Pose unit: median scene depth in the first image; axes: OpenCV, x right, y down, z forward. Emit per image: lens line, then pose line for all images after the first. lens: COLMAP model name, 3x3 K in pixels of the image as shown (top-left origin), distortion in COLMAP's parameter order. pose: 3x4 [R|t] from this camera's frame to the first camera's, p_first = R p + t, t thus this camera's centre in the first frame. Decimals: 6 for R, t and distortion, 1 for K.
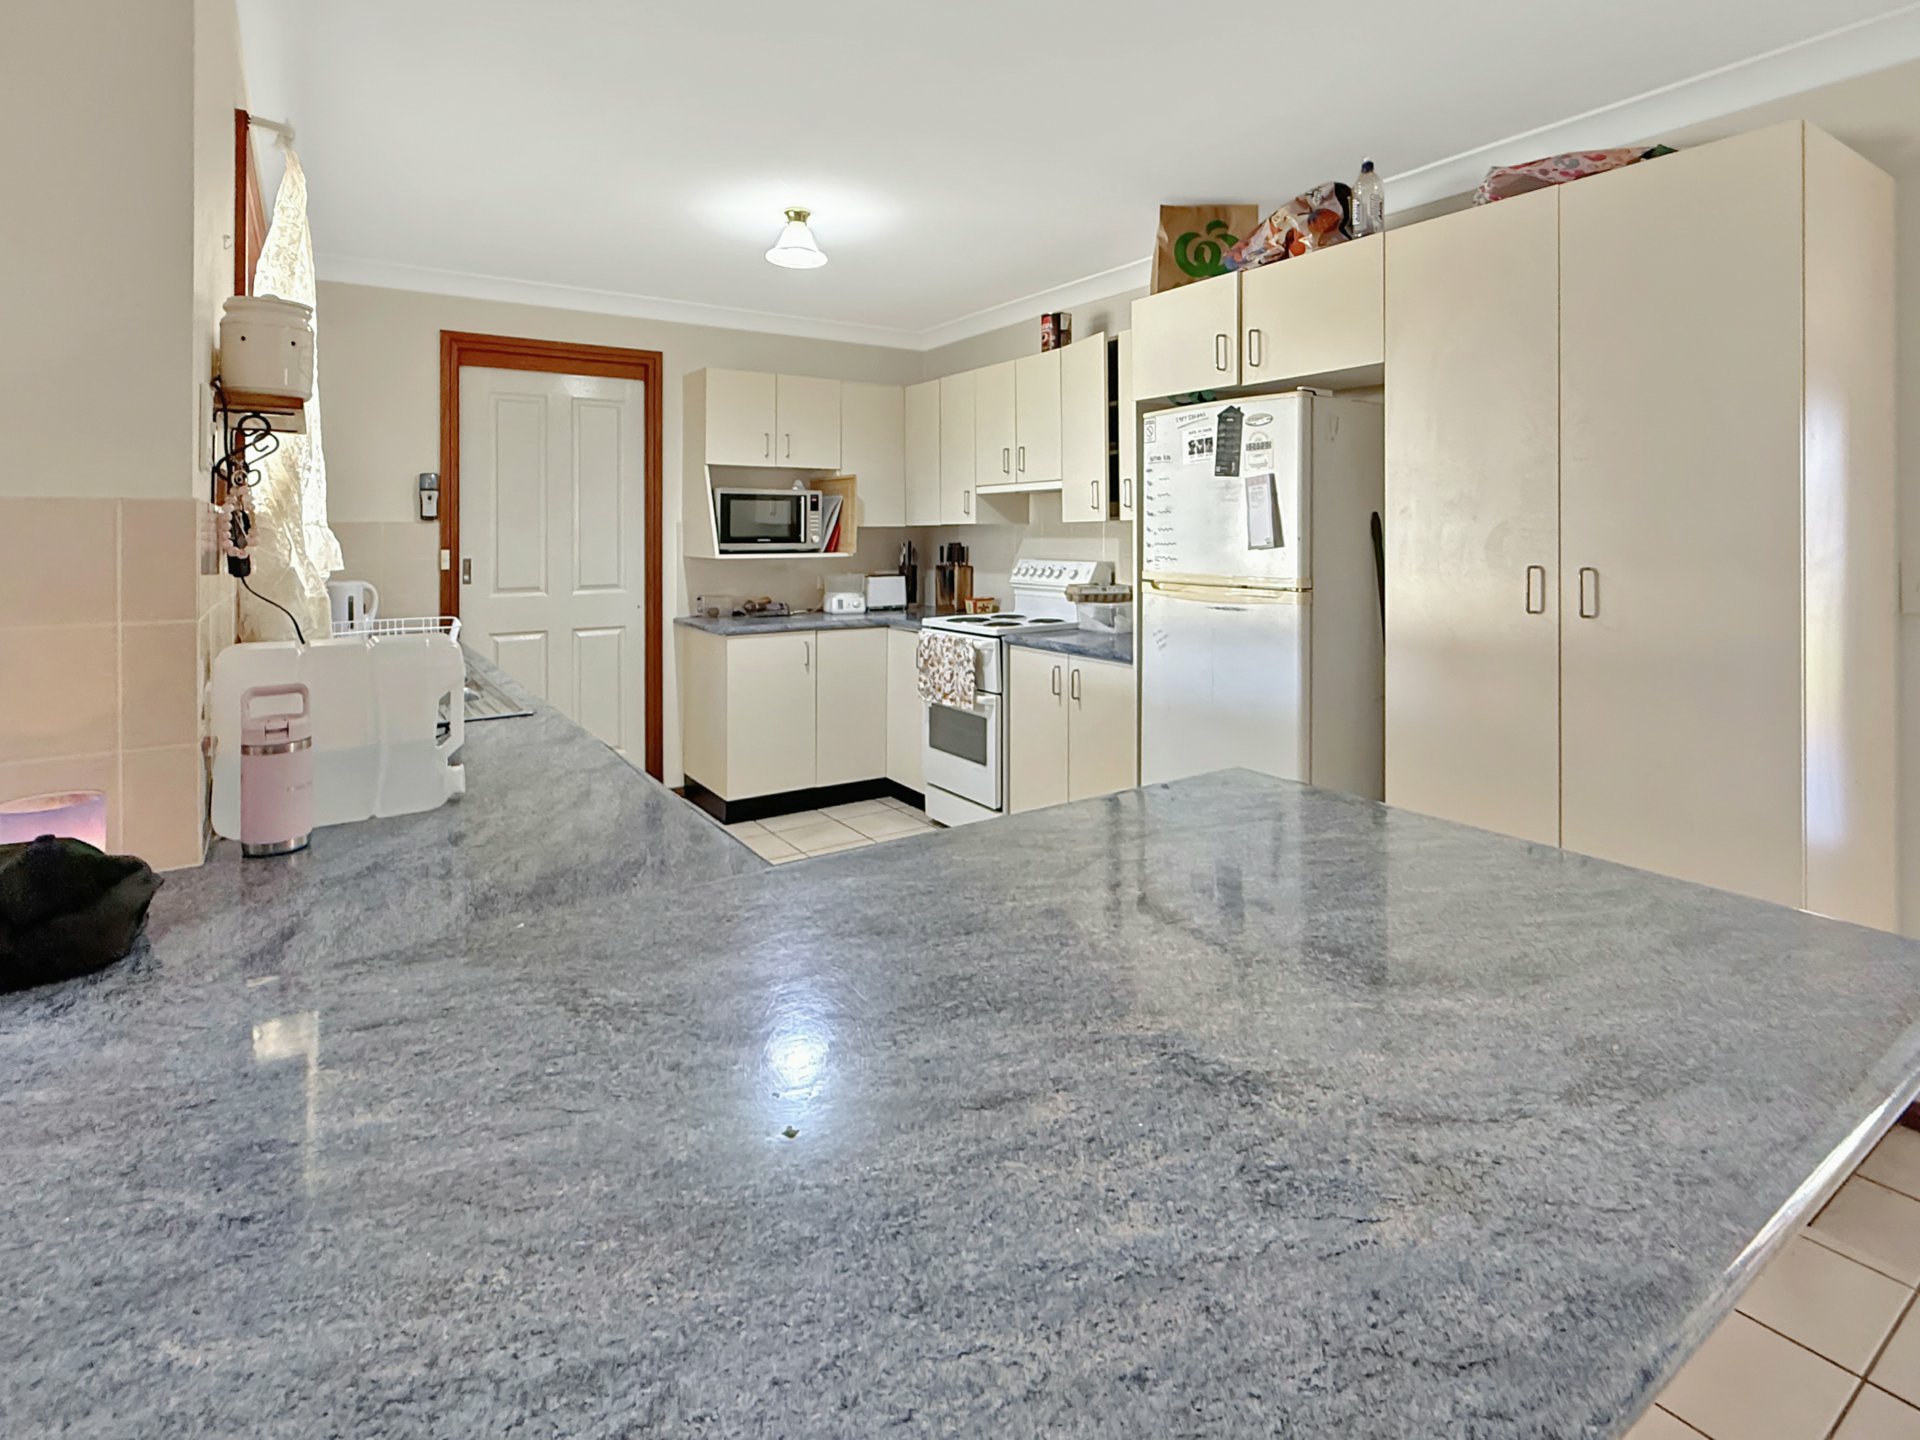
lens RADIAL K [[780.0, 0, 960.0], [0, 780.0, 720.0], [0, 0, 1]] dist [0.001627, 0.000432]
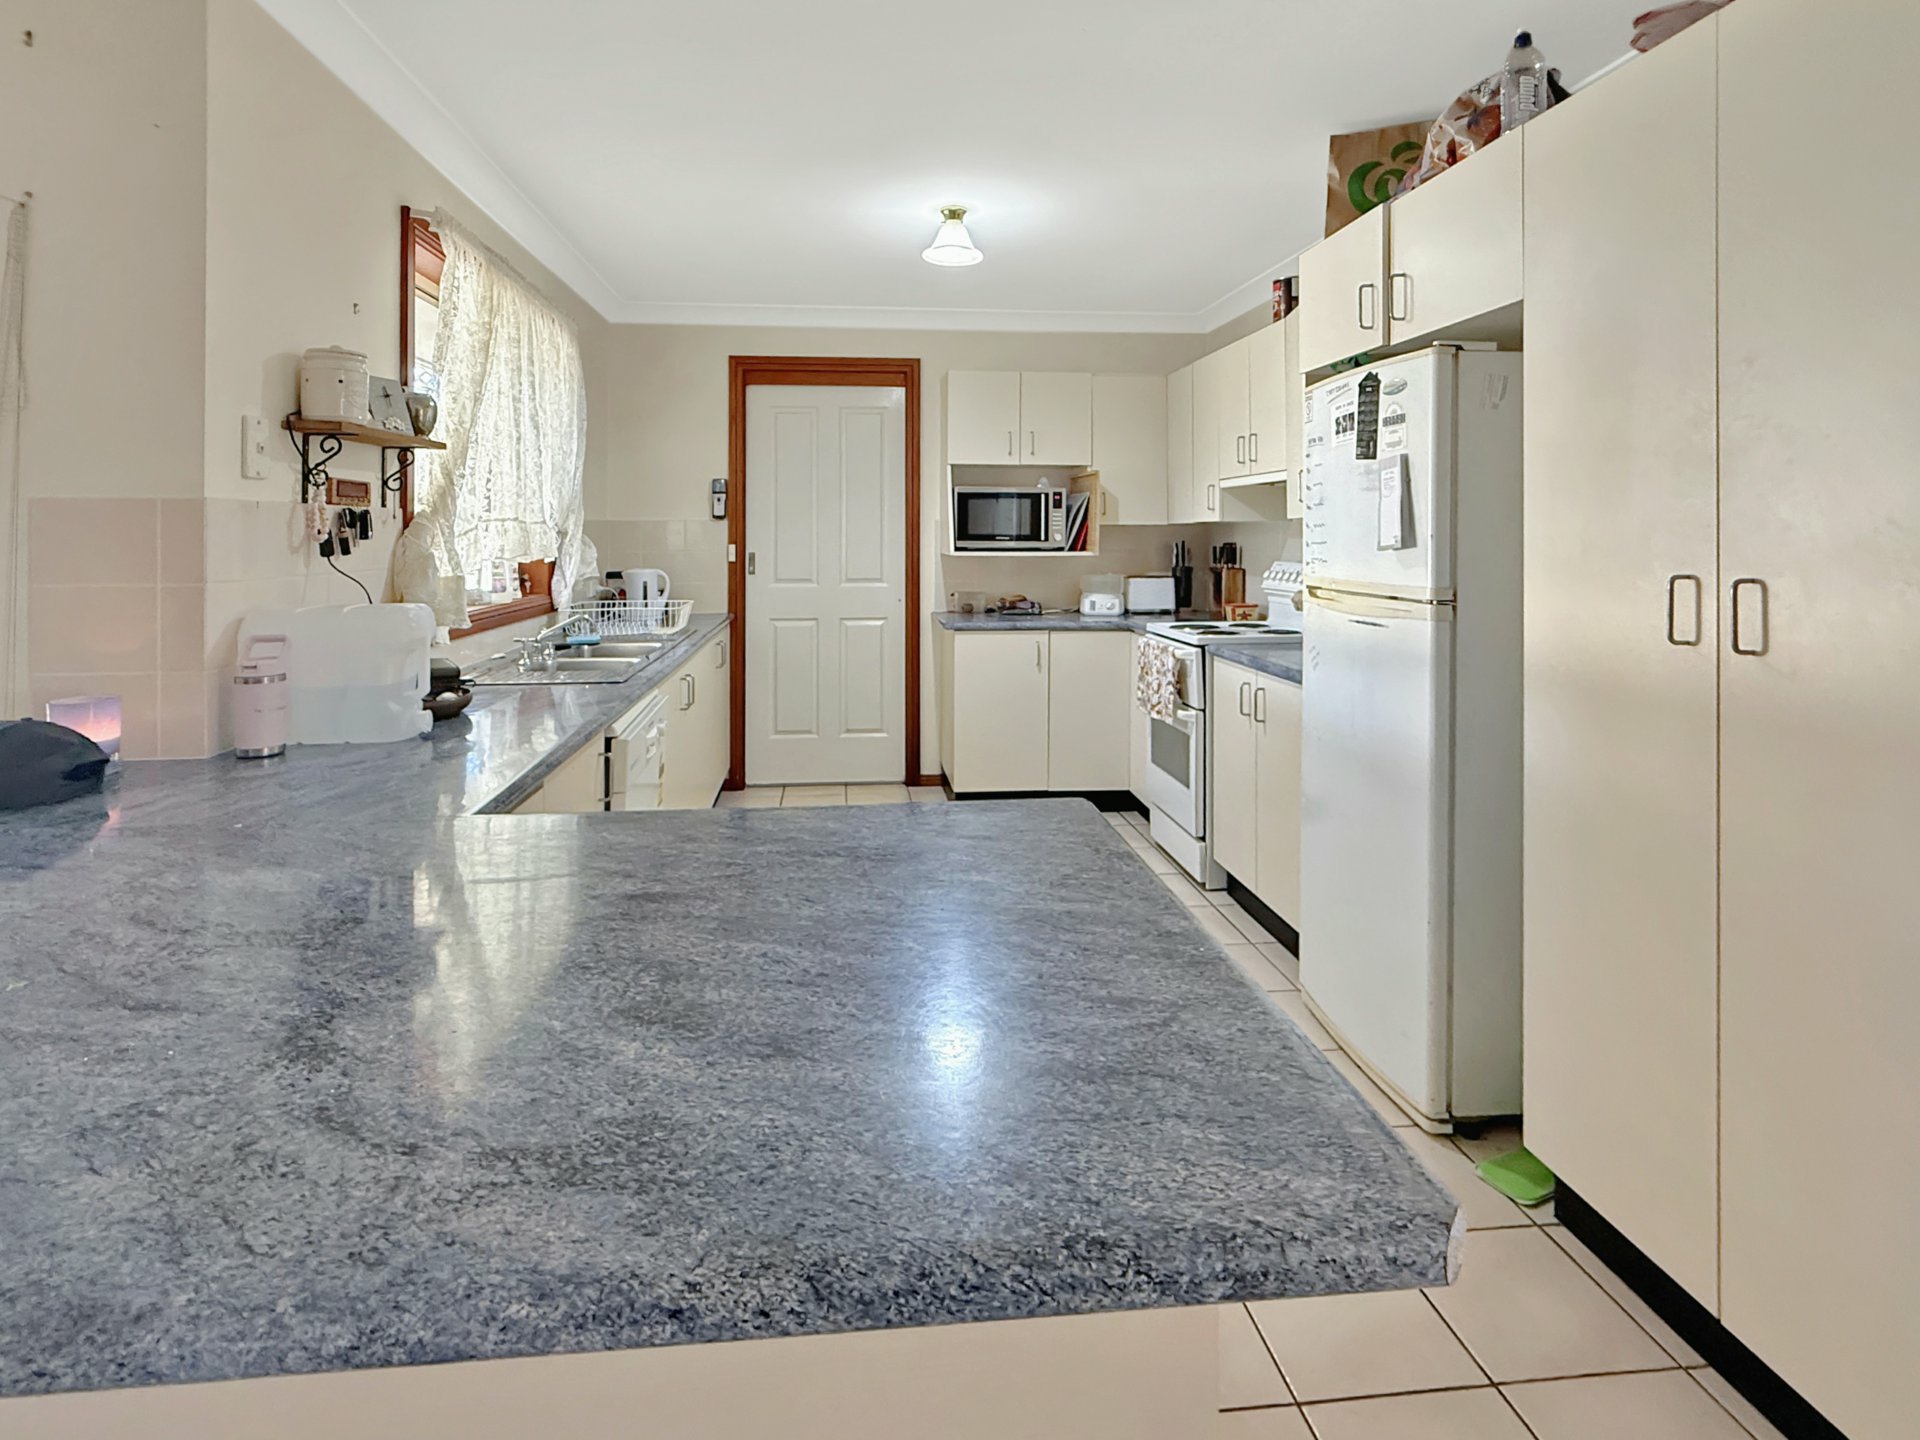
lens RADIAL K [[806.9, 0, 960.0], [0, 806.9, 720.0], [0, 0, 1]] dist [0.002933, 0.000020]
pose [[0.914253, 0.095430, -0.393743, 0.169991], [-0.098302, 0.995073, 0.012920, -0.006994], [0.393036, 0.026893, 0.919130, 0.039310]]
